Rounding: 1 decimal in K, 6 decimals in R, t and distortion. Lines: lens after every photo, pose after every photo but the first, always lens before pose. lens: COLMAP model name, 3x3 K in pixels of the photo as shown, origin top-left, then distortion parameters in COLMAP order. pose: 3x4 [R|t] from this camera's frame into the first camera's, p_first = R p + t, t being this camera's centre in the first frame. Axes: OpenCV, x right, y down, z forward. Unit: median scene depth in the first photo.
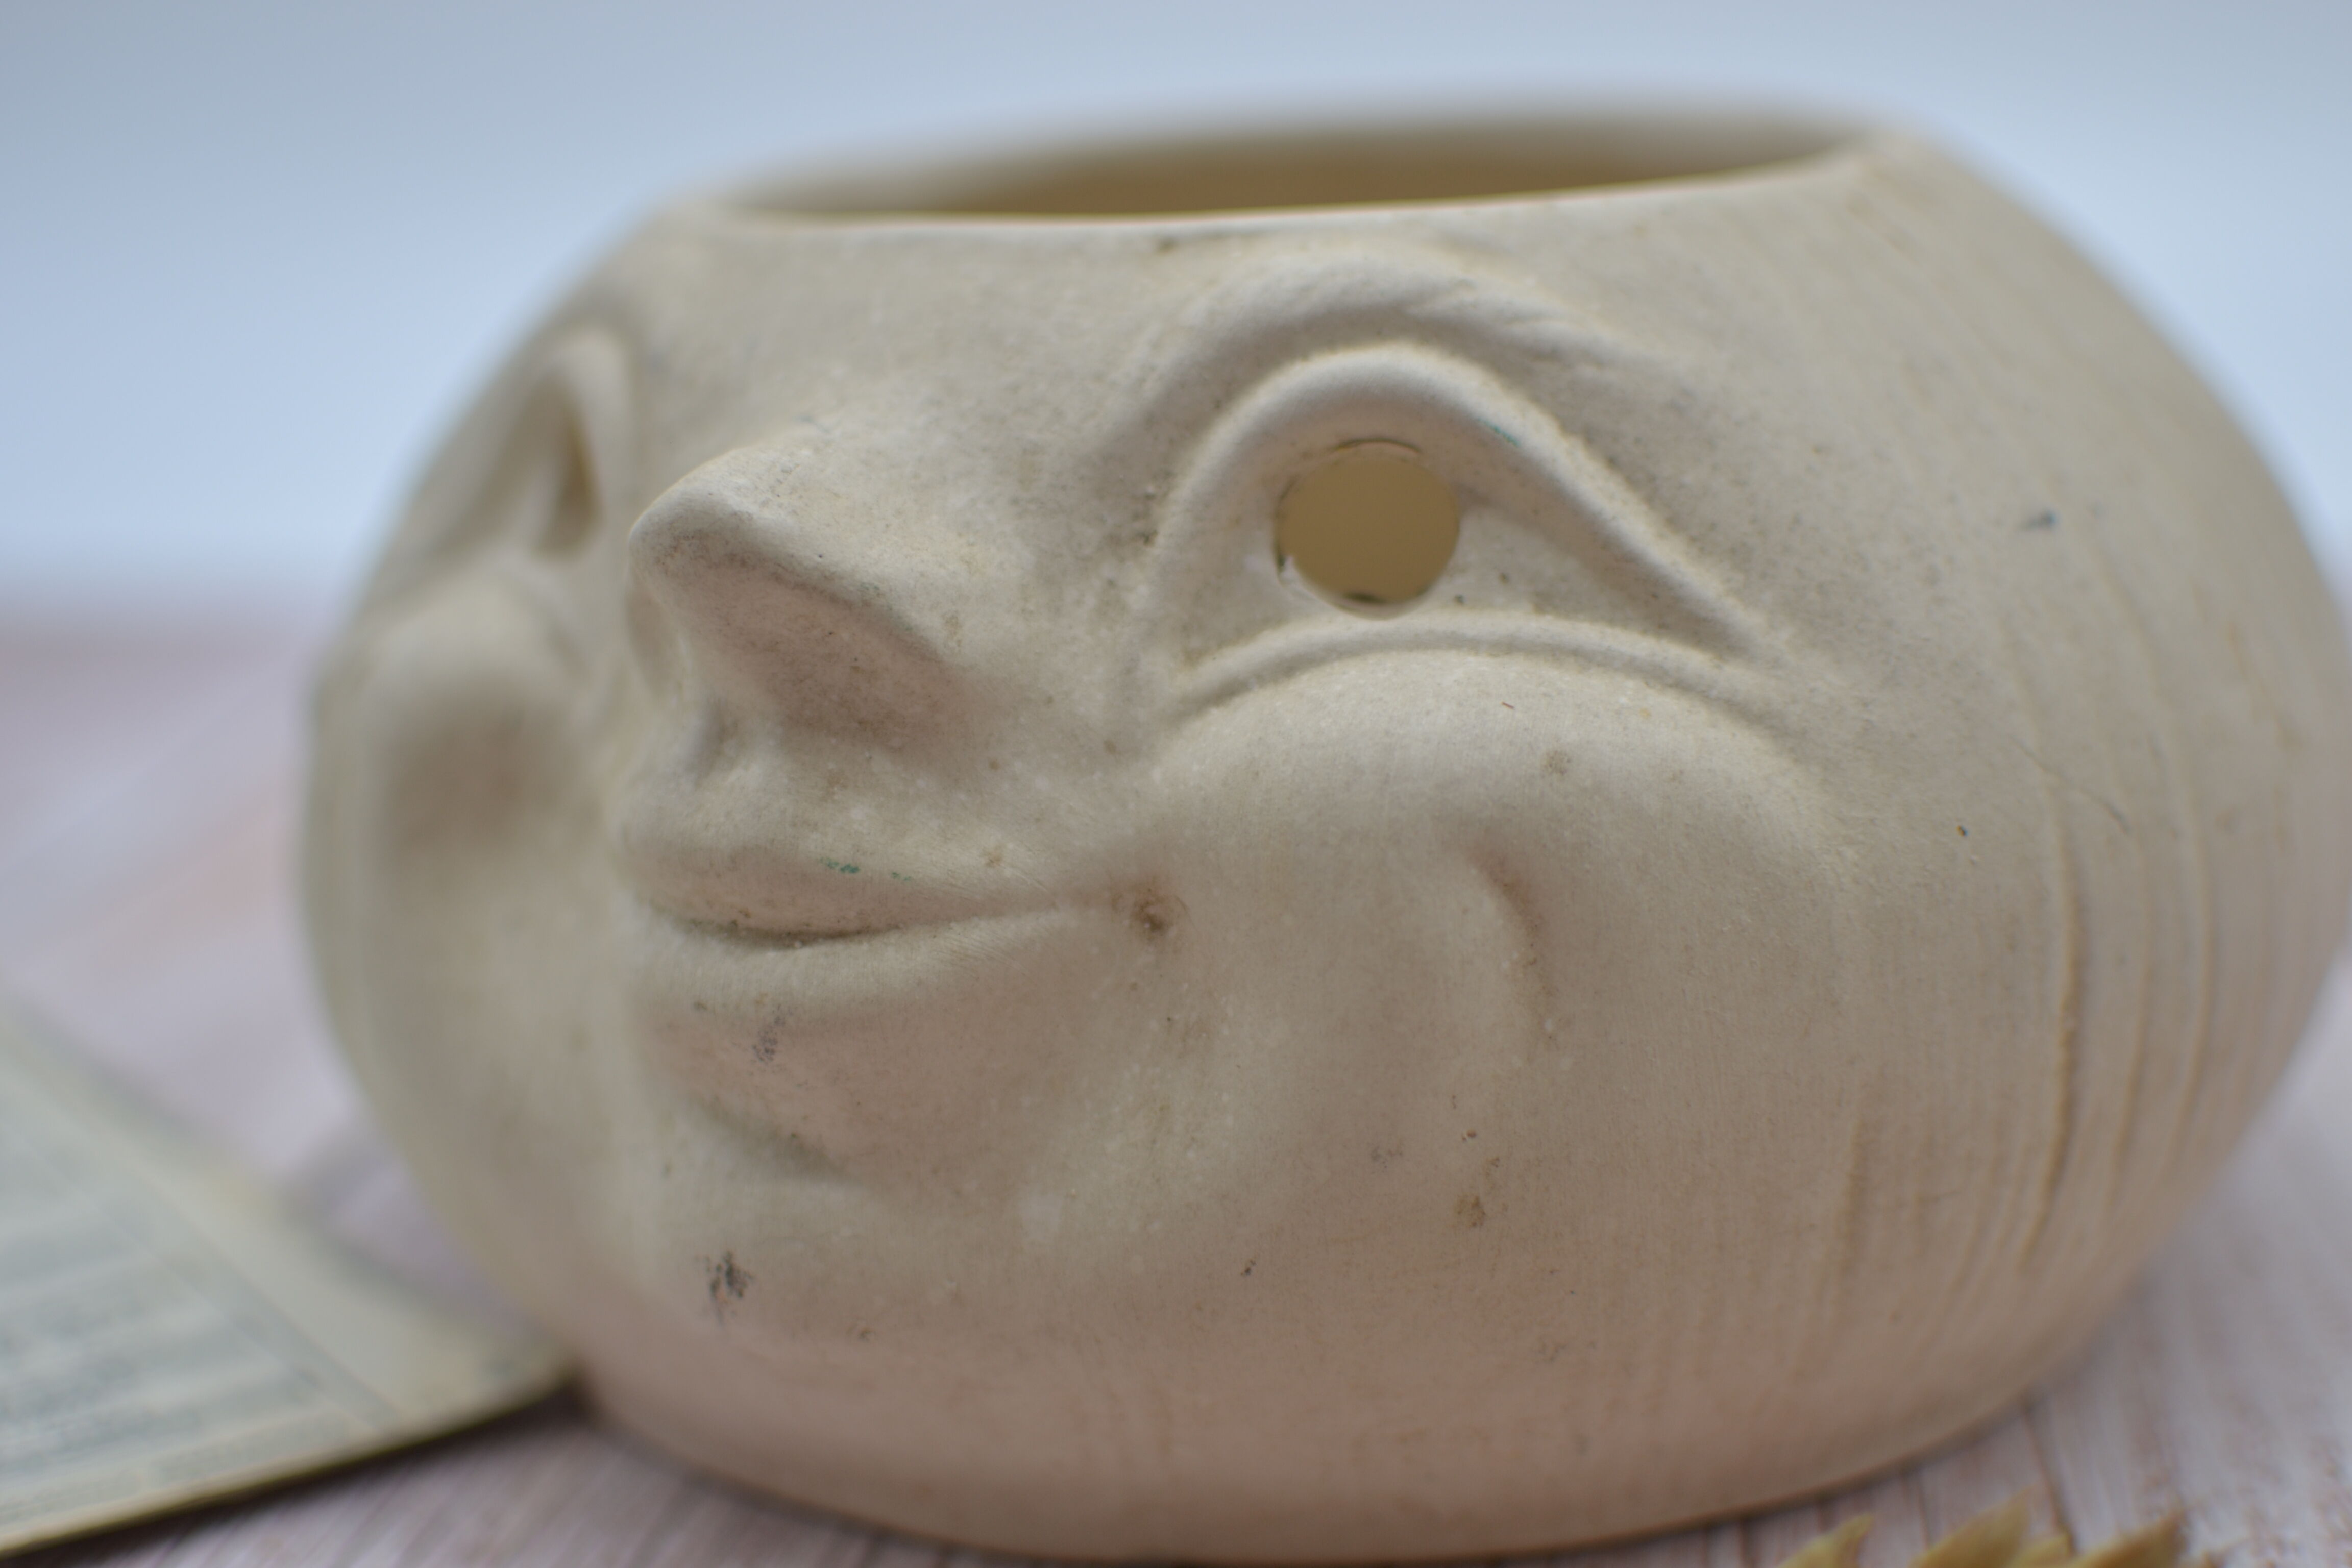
lens RADIAL K [[3742.7, 0, 1174.1], [0, 3742.7, 783.6], [0, 0, 1]] dist [0.011666, 0.000000]
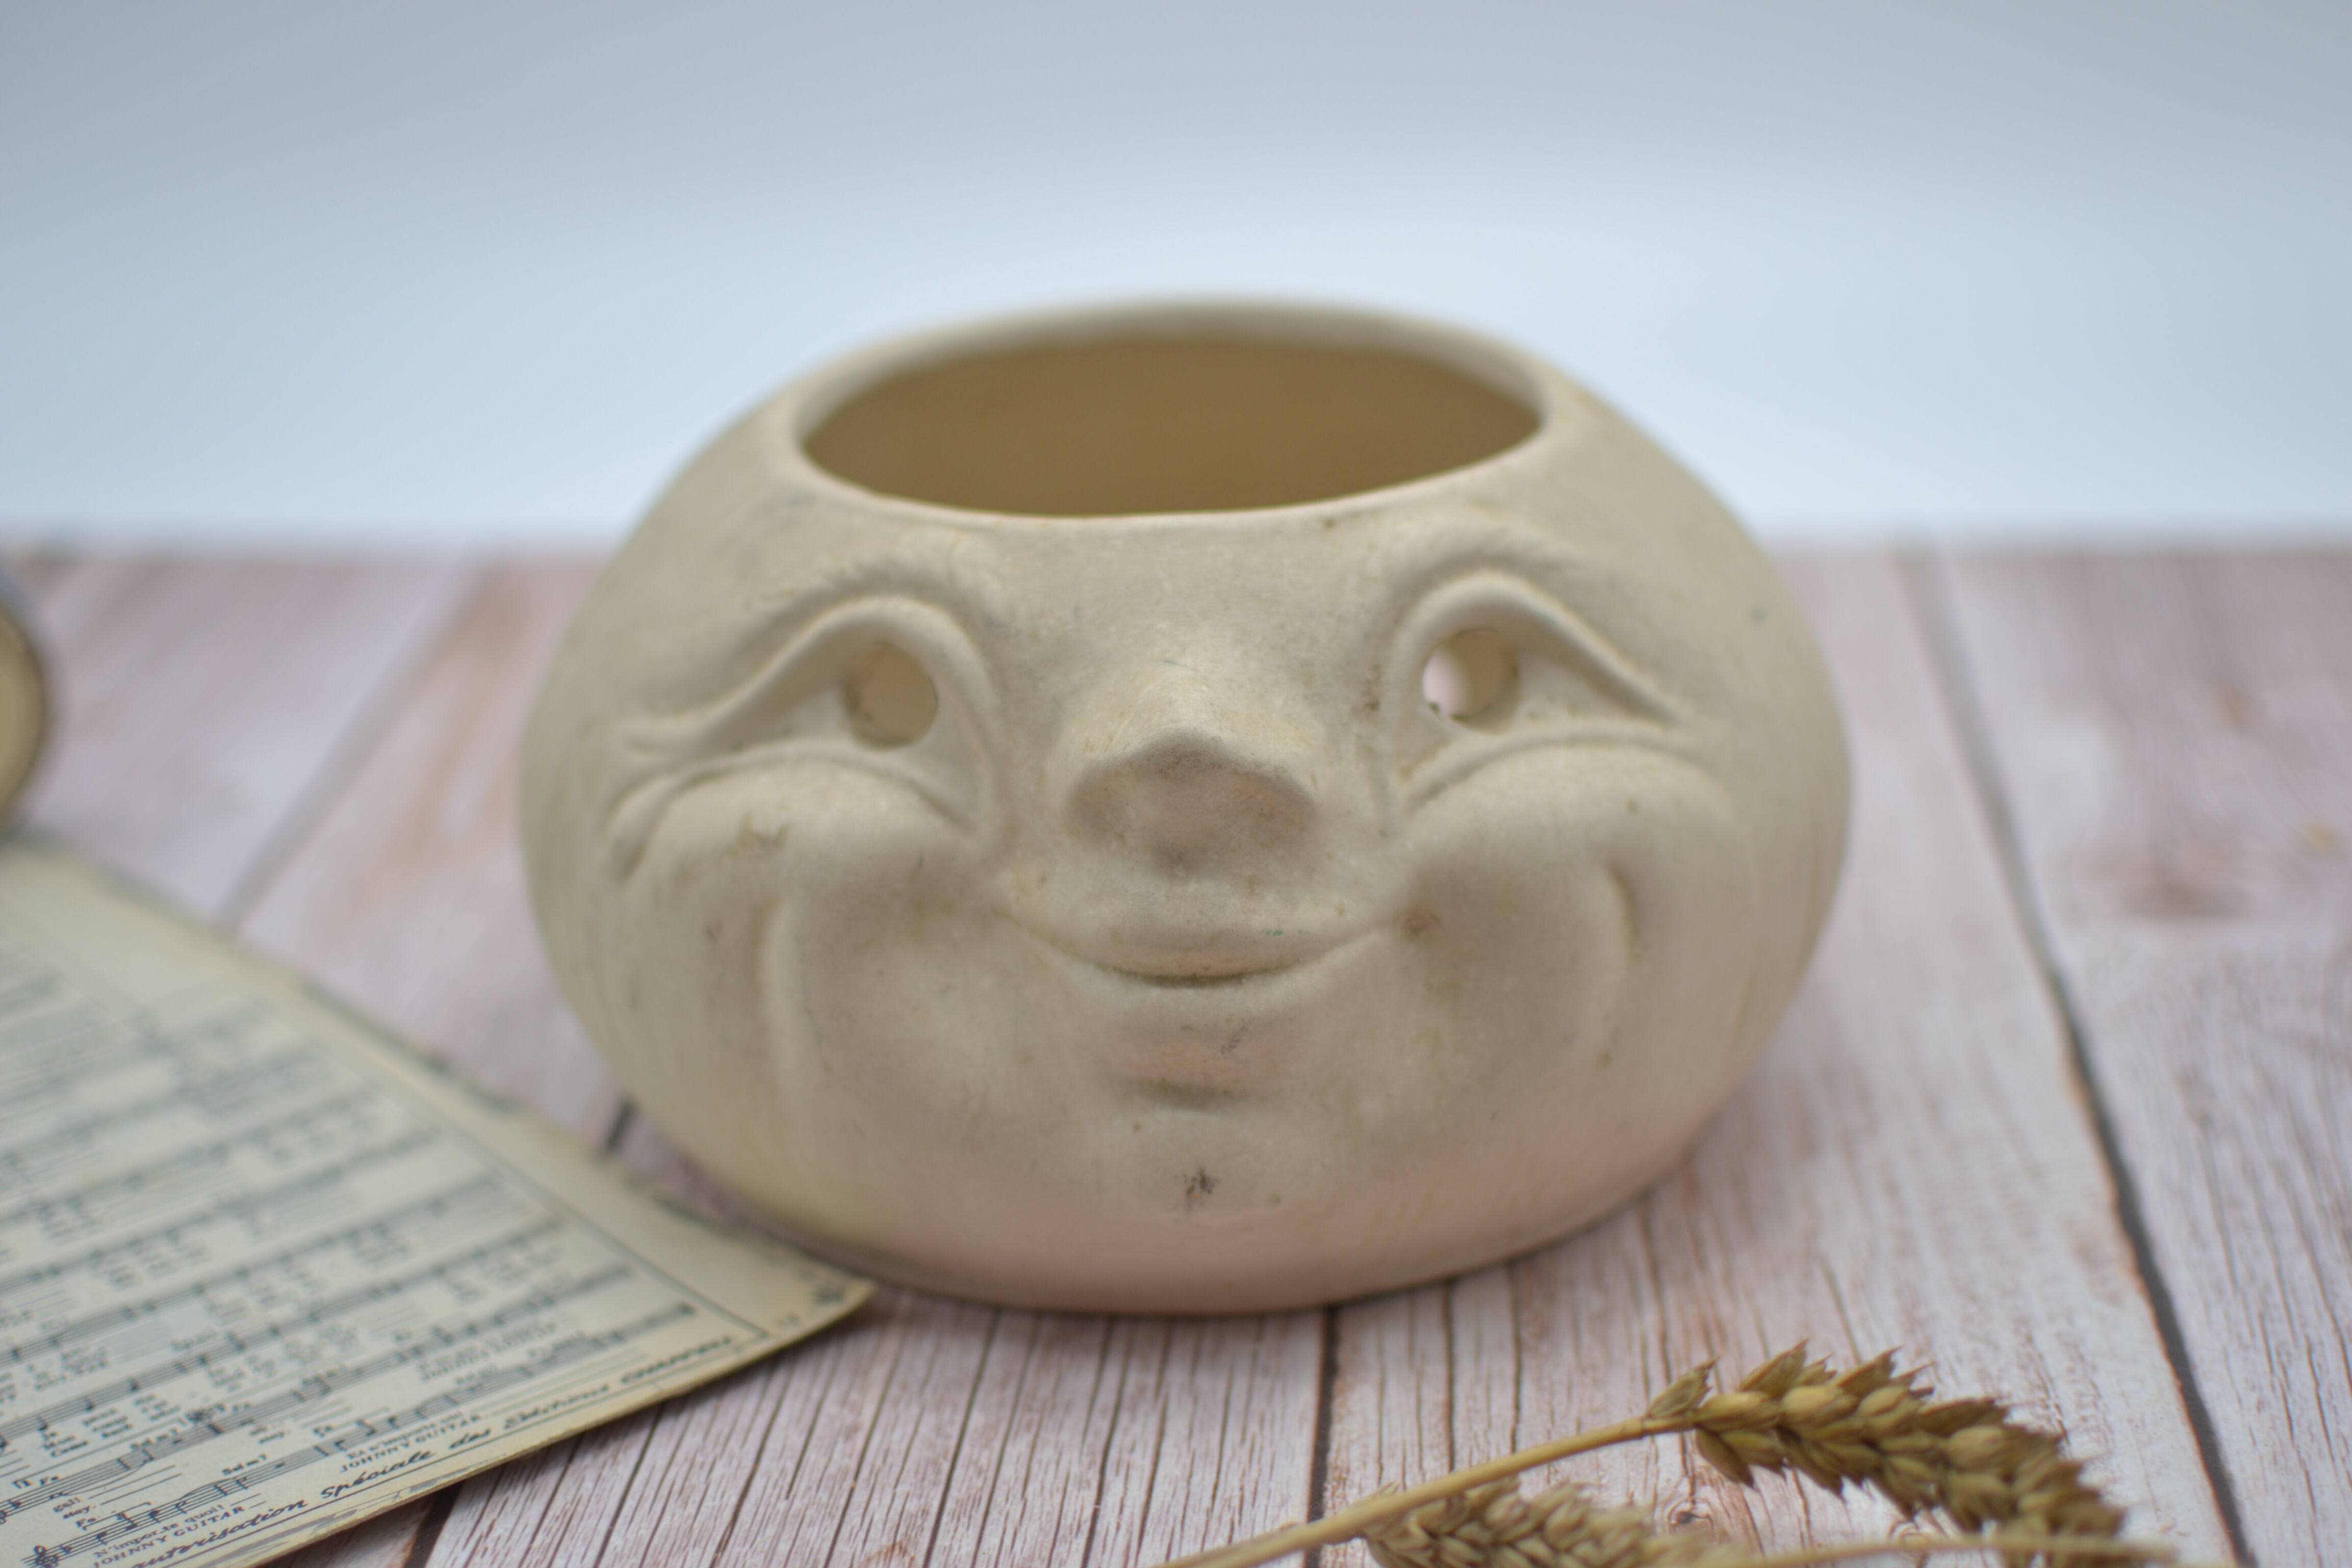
lens RADIAL K [[3742.7, 0, 1165.9], [0, 3742.7, 782.5], [0, 0, 1]] dist [0.011666, 0.000000]
pose [[0.866295, -0.159674, 0.473326, -0.902816], [0.112854, 0.985598, 0.125937, -0.257735], [-0.486618, -0.055681, 0.871838, -0.434715]]
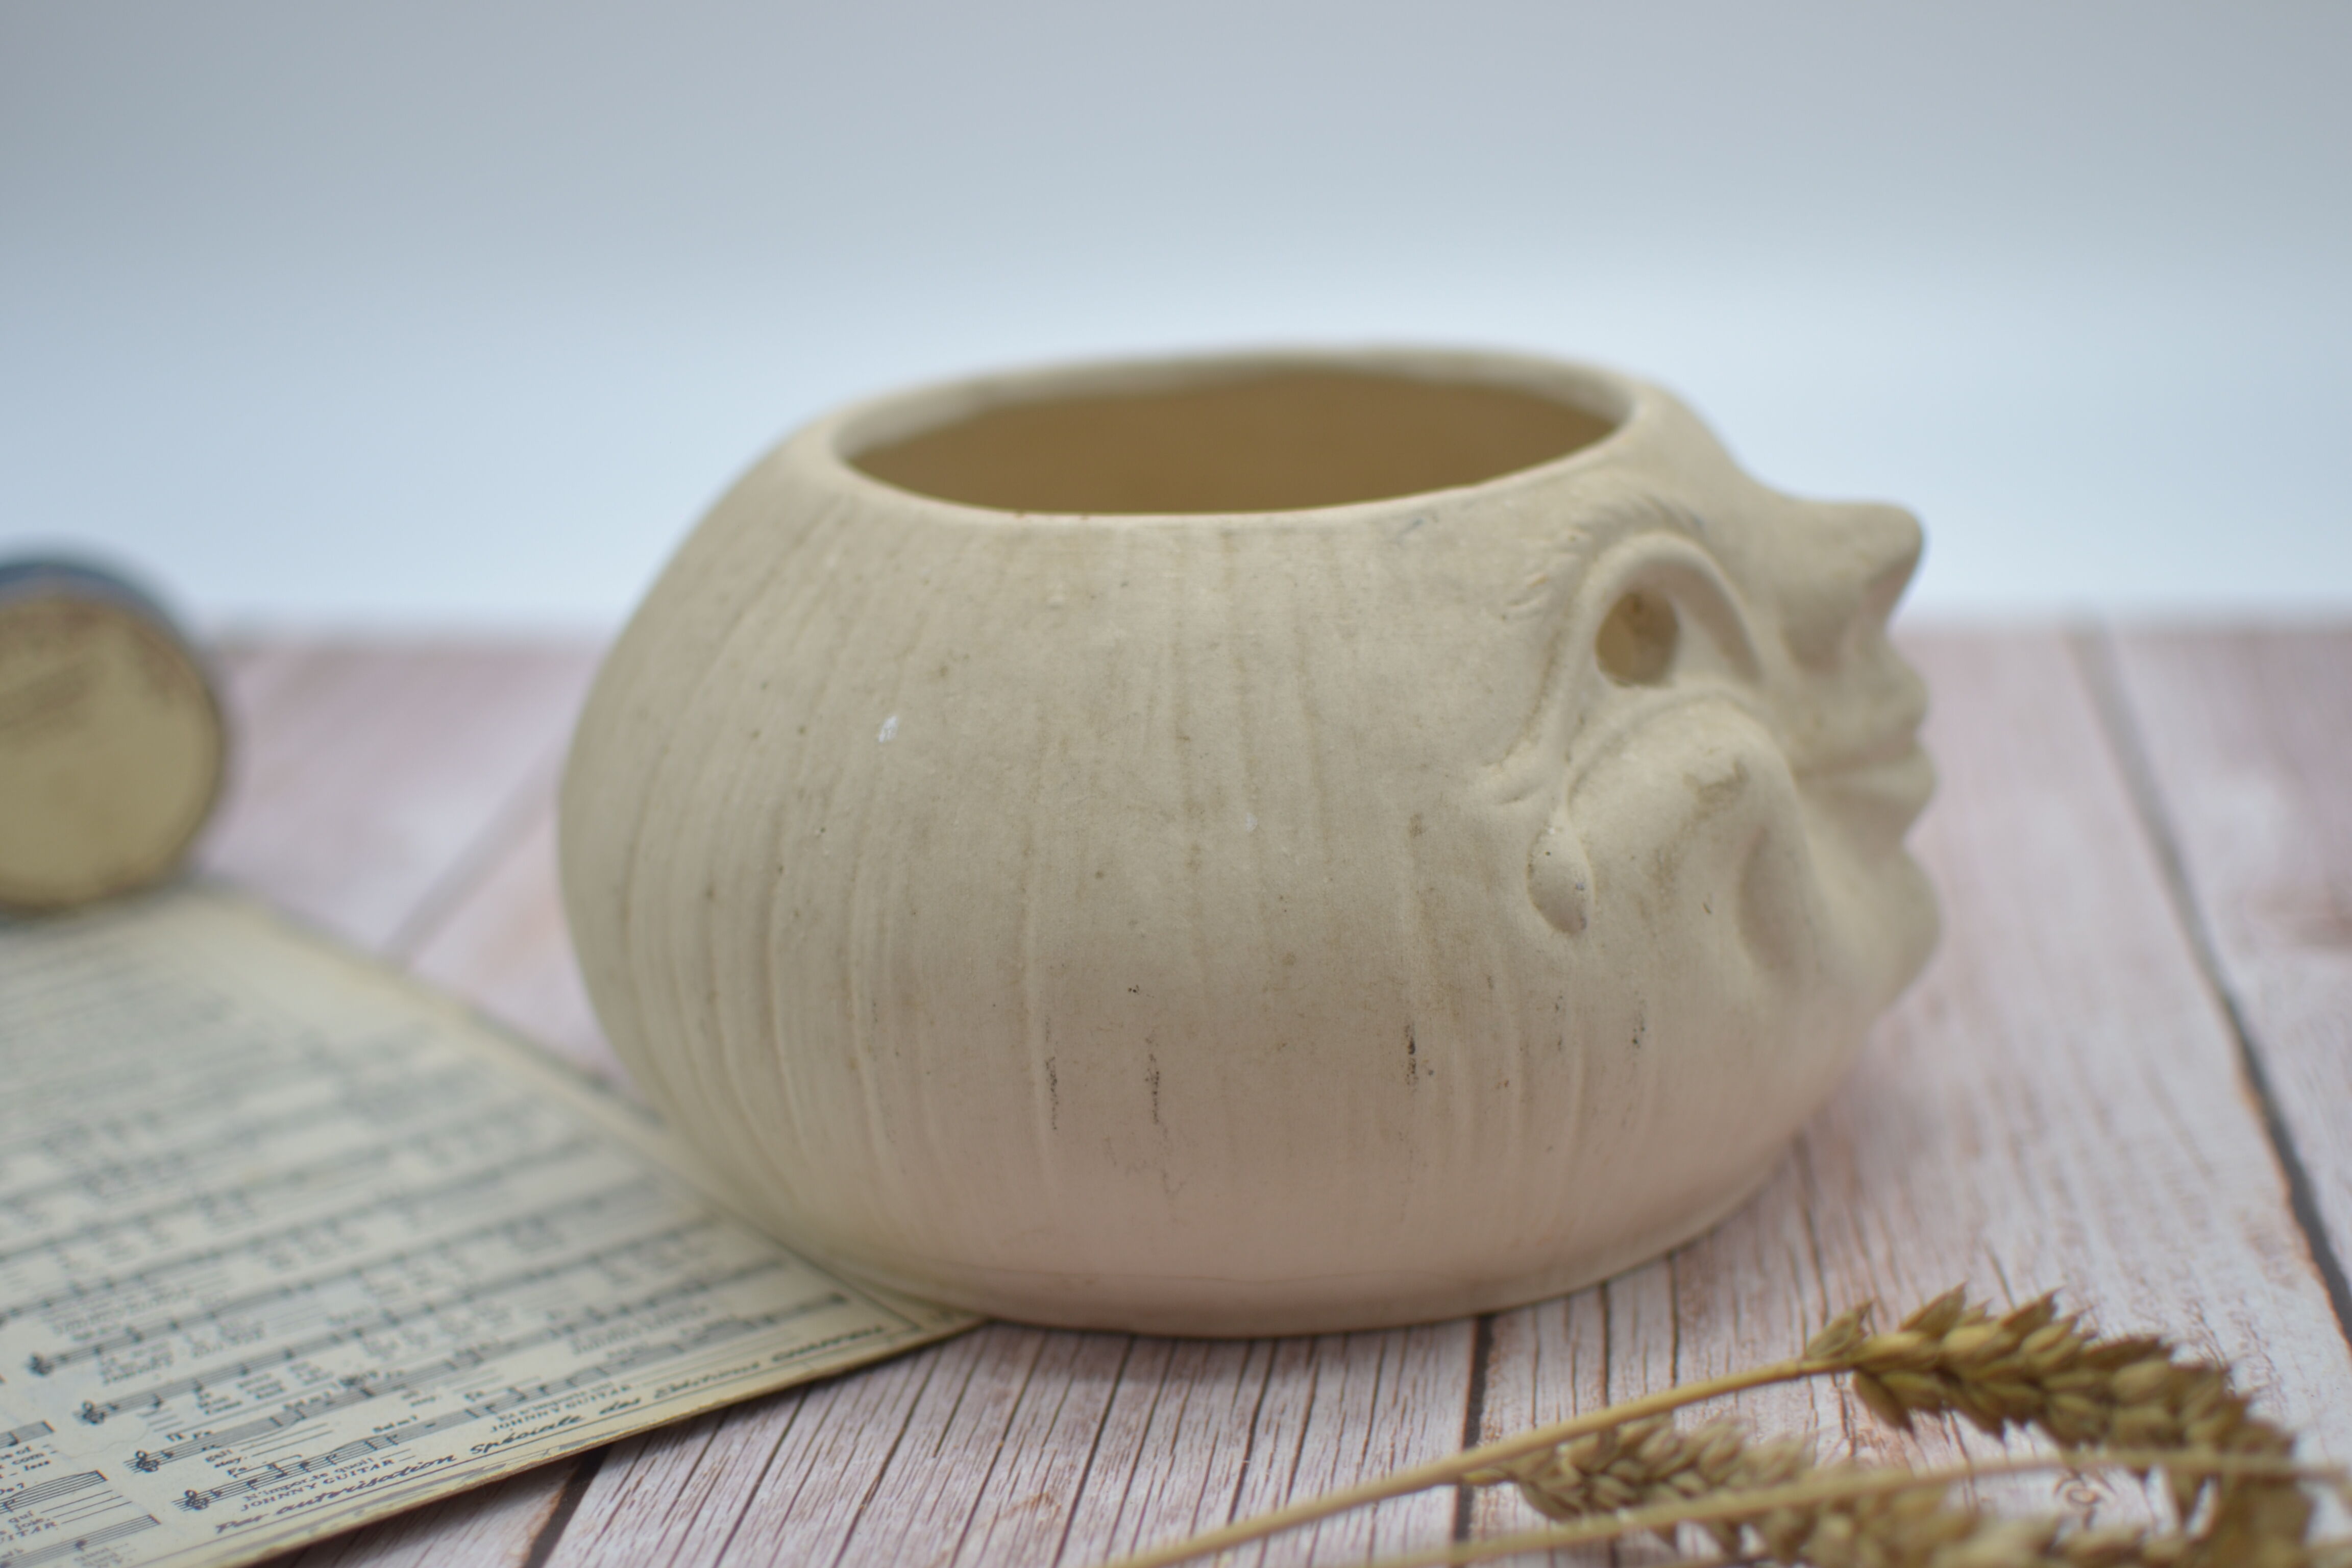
lens RADIAL K [[3742.7, 0, 1167.5], [0, 3742.7, 775.1], [0, 0, 1]] dist [0.011666, 0.000000]
pose [[0.889342, -0.122861, 0.440427, -0.911373], [0.114596, 0.992373, 0.045431, -0.109848], [-0.442650, 0.010068, 0.896638, -0.450160]]
